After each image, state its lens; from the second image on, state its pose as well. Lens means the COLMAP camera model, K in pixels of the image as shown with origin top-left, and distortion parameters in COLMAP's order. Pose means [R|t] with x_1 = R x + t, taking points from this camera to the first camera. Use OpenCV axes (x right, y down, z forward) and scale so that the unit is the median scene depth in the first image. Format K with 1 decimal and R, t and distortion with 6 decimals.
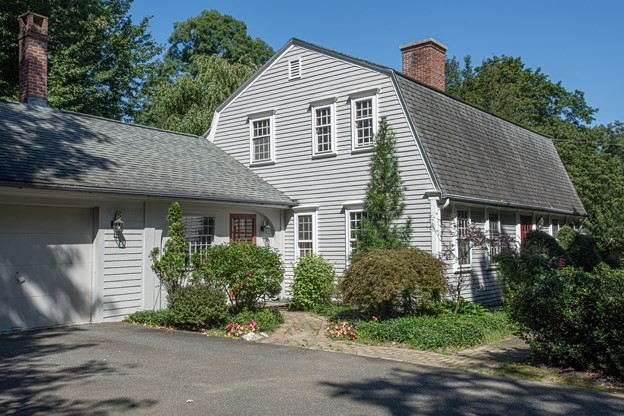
lens RADIAL K [[597.6, 0, 312.3], [0, 597.6, 209.4], [0, 0, 1]] dist [0.066973, 0.000000]
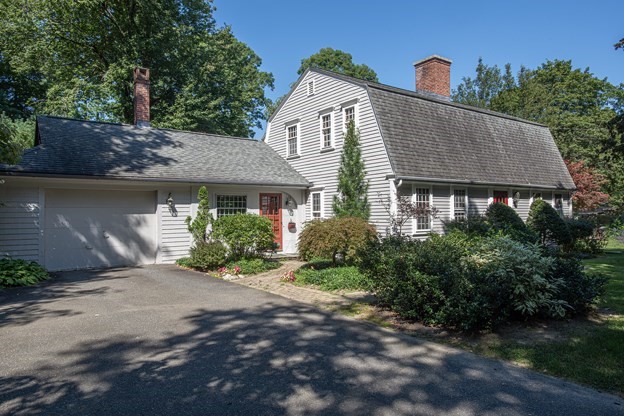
lens RADIAL K [[427.8, 0, 314.0], [0, 427.8, 205.9], [0, 0, 1]] dist [0.017358, 0.005567]
pose [[0.962335, -0.004552, -0.271828, 0.259102], [0.015665, 0.999127, 0.038729, 0.000472], [0.271415, -0.041529, 0.961566, 0.037587]]
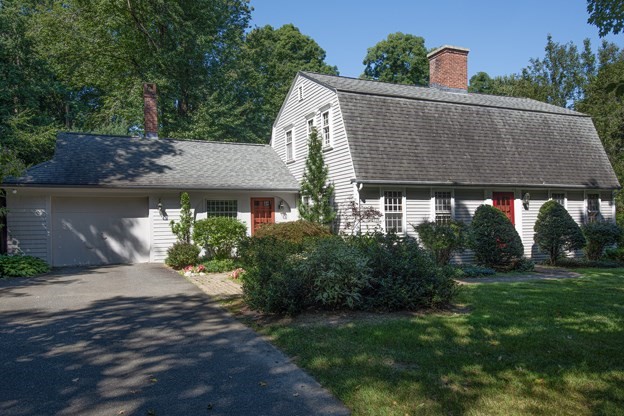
lens RADIAL K [[470.2, 0, 315.4], [0, 470.2, 222.8], [0, 0, 1]] dist [0.060271, -0.044696]
pose [[0.881564, 0.004652, -0.472041, 0.548340], [0.030147, 0.997356, 0.066130, -0.002220], [0.471100, -0.072528, 0.879093, 0.023576]]
